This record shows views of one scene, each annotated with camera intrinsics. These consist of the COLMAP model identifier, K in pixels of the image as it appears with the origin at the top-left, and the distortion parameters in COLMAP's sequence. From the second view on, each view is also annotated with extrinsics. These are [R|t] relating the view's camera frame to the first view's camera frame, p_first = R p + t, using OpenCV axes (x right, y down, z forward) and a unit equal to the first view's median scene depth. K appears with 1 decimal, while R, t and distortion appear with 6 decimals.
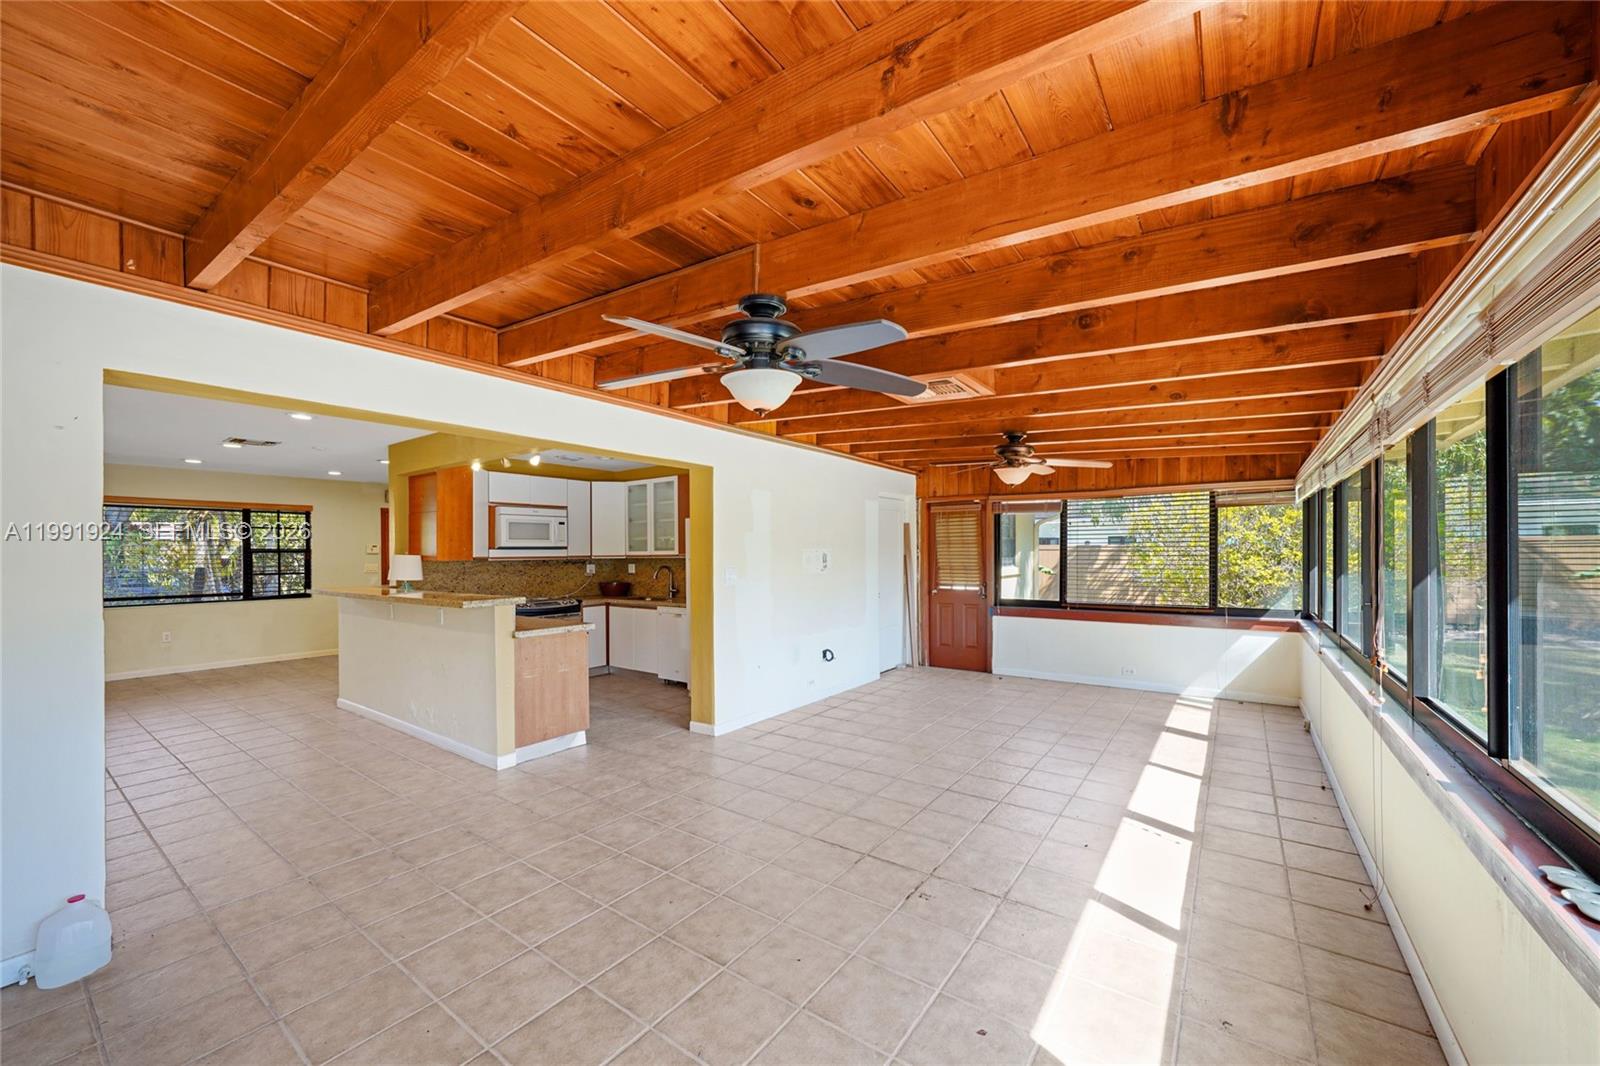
lens RADIAL K [[604.5, 0, 799.8], [0, 604.5, 553.0], [0, 0, 1]] dist [-0.003015, -0.000027]
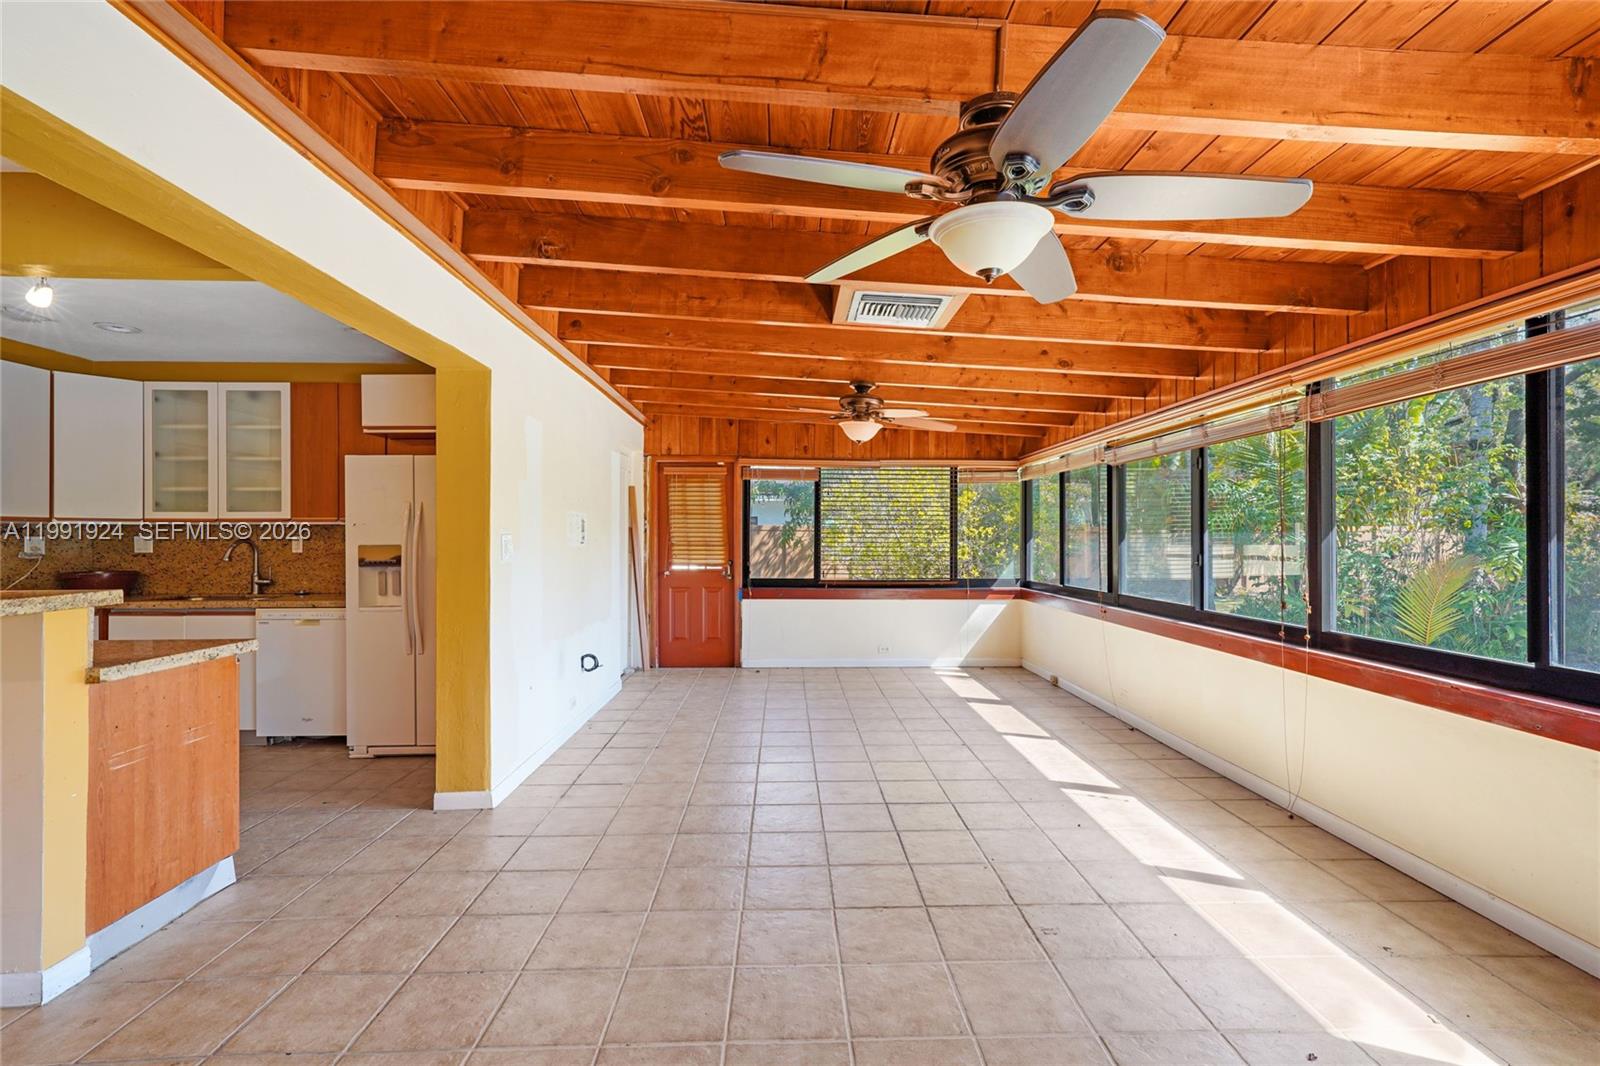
lens RADIAL K [[707.4, 0, 800.0], [0, 707.4, 533.0], [0, 0, 1]] dist [0.000338, 0.006468]
pose [[0.796137, 0.010633, 0.605023, -0.319017], [-0.006967, 0.999940, -0.008405, 0.026782], [-0.605076, 0.002476, 0.796164, 0.230487]]
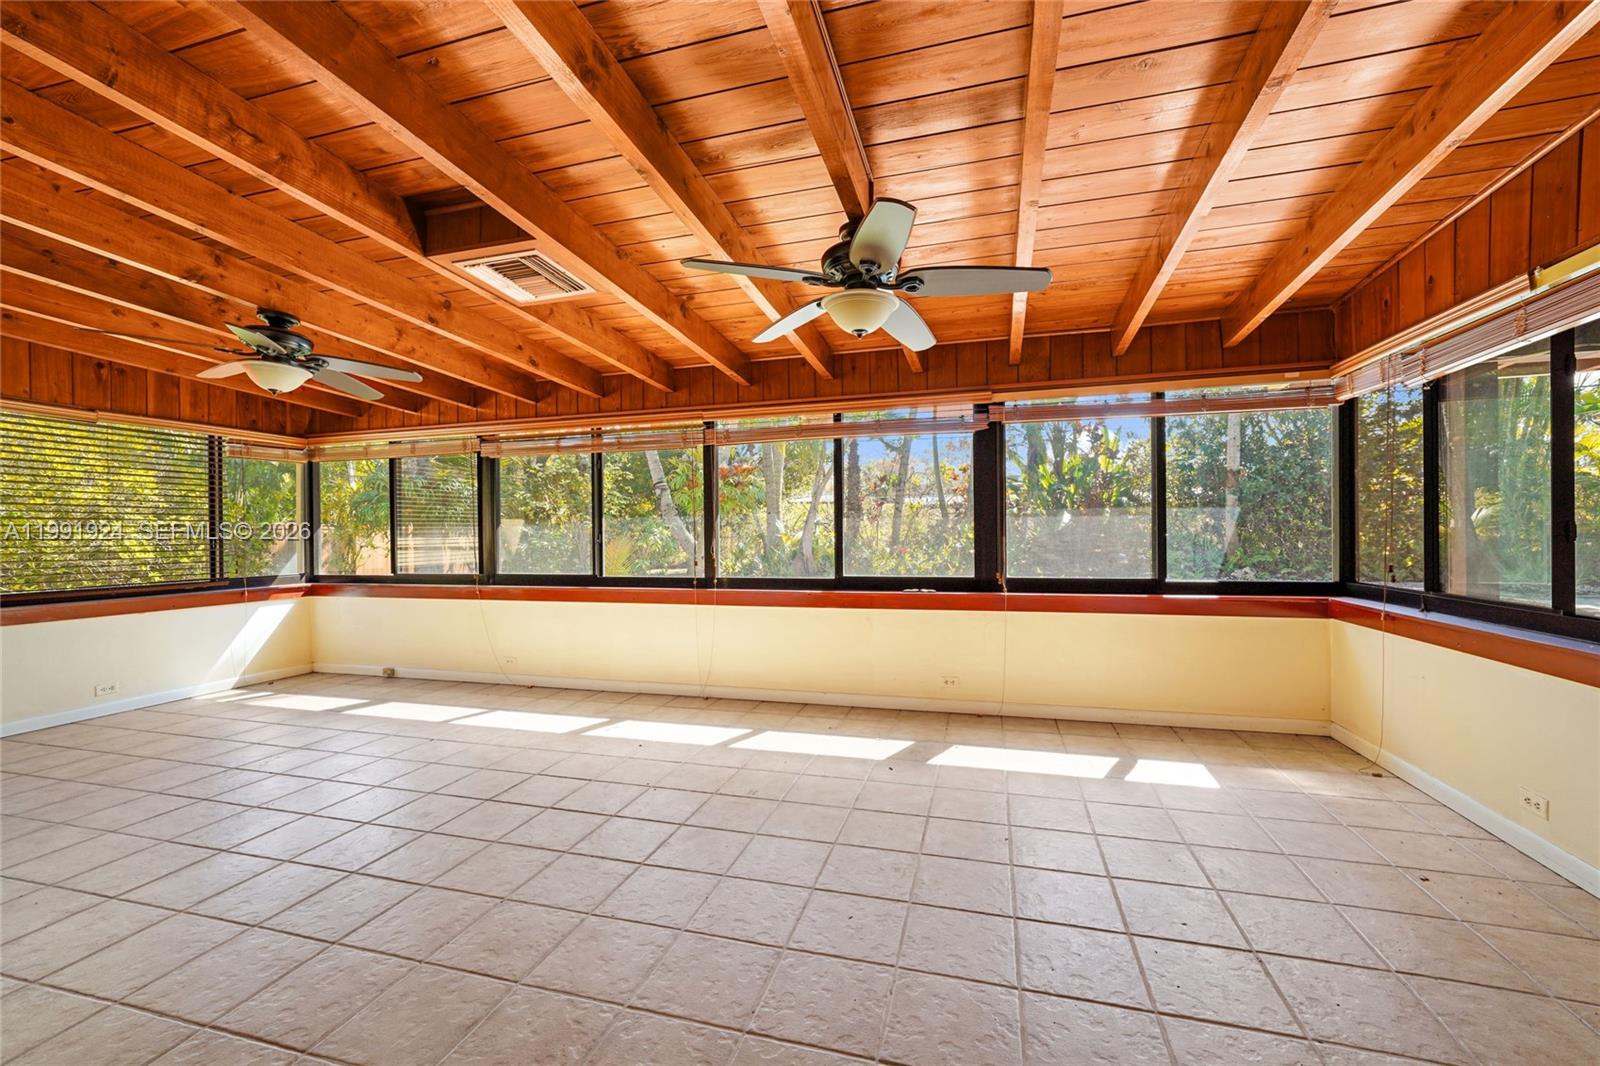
lens RADIAL K [[647.2, 0, 800.0], [0, 647.2, 533.0], [0, 0, 1]] dist [0.000215, 0.000172]
pose [[-0.335159, 0.010293, 0.942105, -0.482492], [0.011847, 0.999907, -0.006709, 0.051206], [-0.942087, 0.008913, -0.335250, 0.669327]]
